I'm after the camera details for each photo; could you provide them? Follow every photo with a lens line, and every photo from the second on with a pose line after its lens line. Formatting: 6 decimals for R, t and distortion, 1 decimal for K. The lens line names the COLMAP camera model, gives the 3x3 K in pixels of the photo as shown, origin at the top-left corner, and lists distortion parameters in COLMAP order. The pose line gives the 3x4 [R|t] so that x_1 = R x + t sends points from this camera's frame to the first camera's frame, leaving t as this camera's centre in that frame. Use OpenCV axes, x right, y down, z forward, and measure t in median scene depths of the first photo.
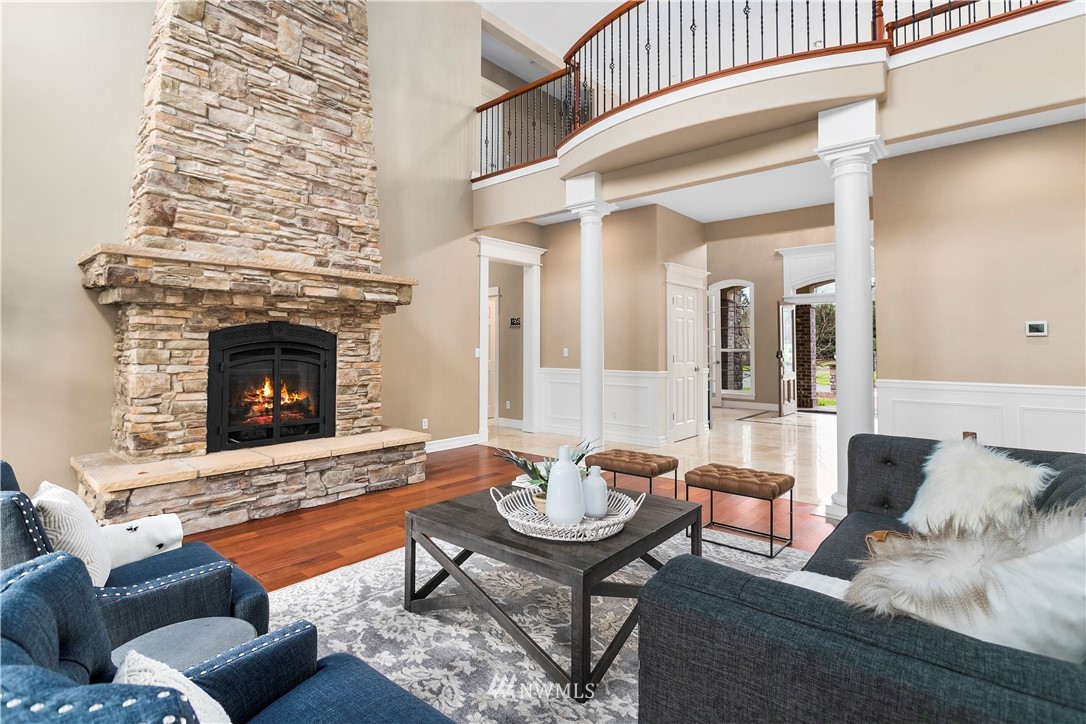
lens RADIAL K [[534.4, 0, 533.1], [0, 534.4, 330.3], [0, 0, 1]] dist [0.007180, 0.005354]
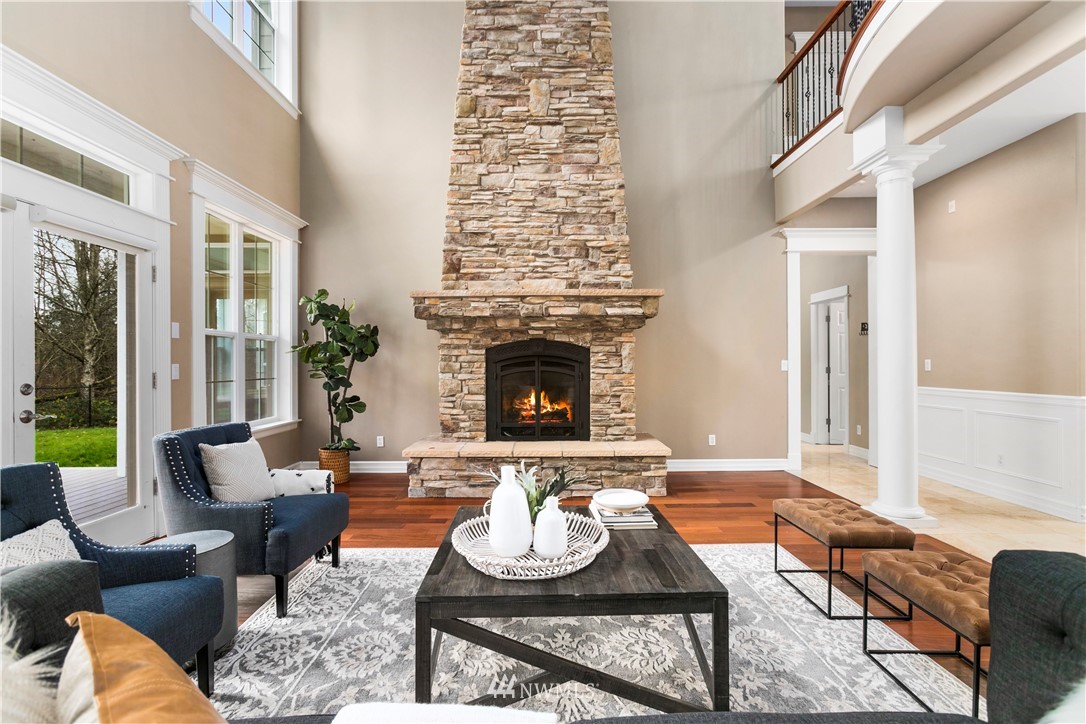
lens RADIAL K [[509.6, 0, 540.4], [0, 509.6, 362.3], [0, 0, 1]] dist [-0.009016, 0.002575]
pose [[0.662358, -0.007235, -0.749152, 0.379046], [0.030543, 0.999383, 0.017353, 0.016728], [0.748564, -0.034375, 0.662171, 0.252114]]
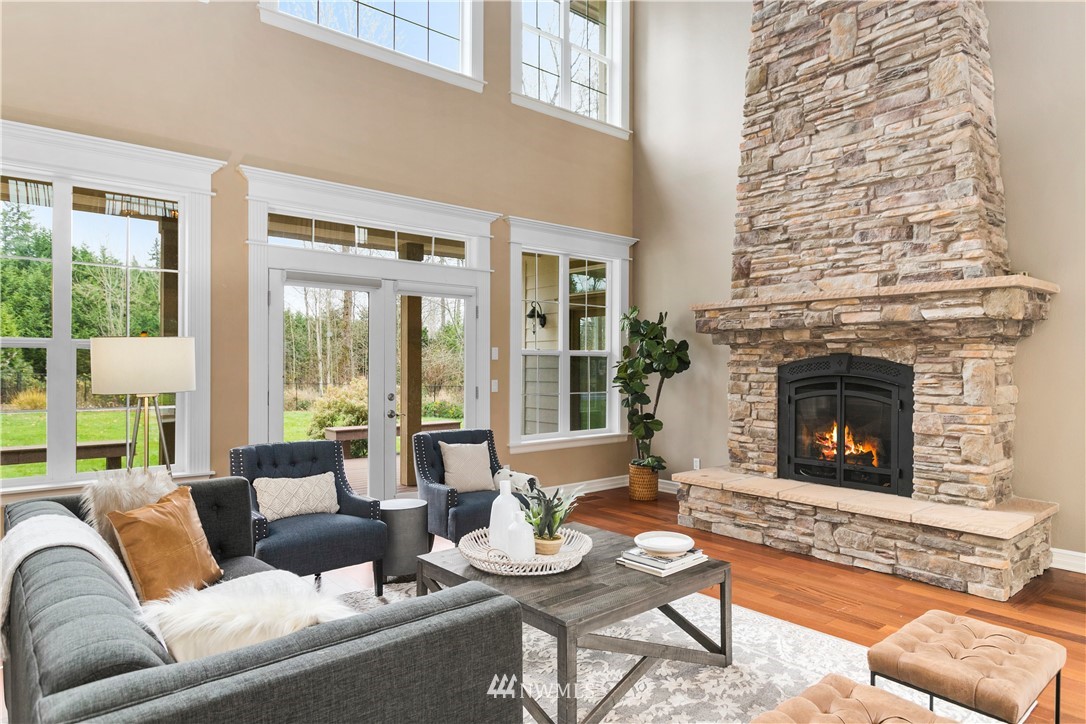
lens RADIAL K [[651.7, 0, 541.8], [0, 651.7, 366.3], [0, 0, 1]] dist [0.016563, 0.009423]
pose [[-0.146339, -0.001793, -0.989233, 0.705173], [0.028623, 0.999572, -0.006046, -0.002526], [0.988820, -0.029200, -0.146225, 0.659967]]
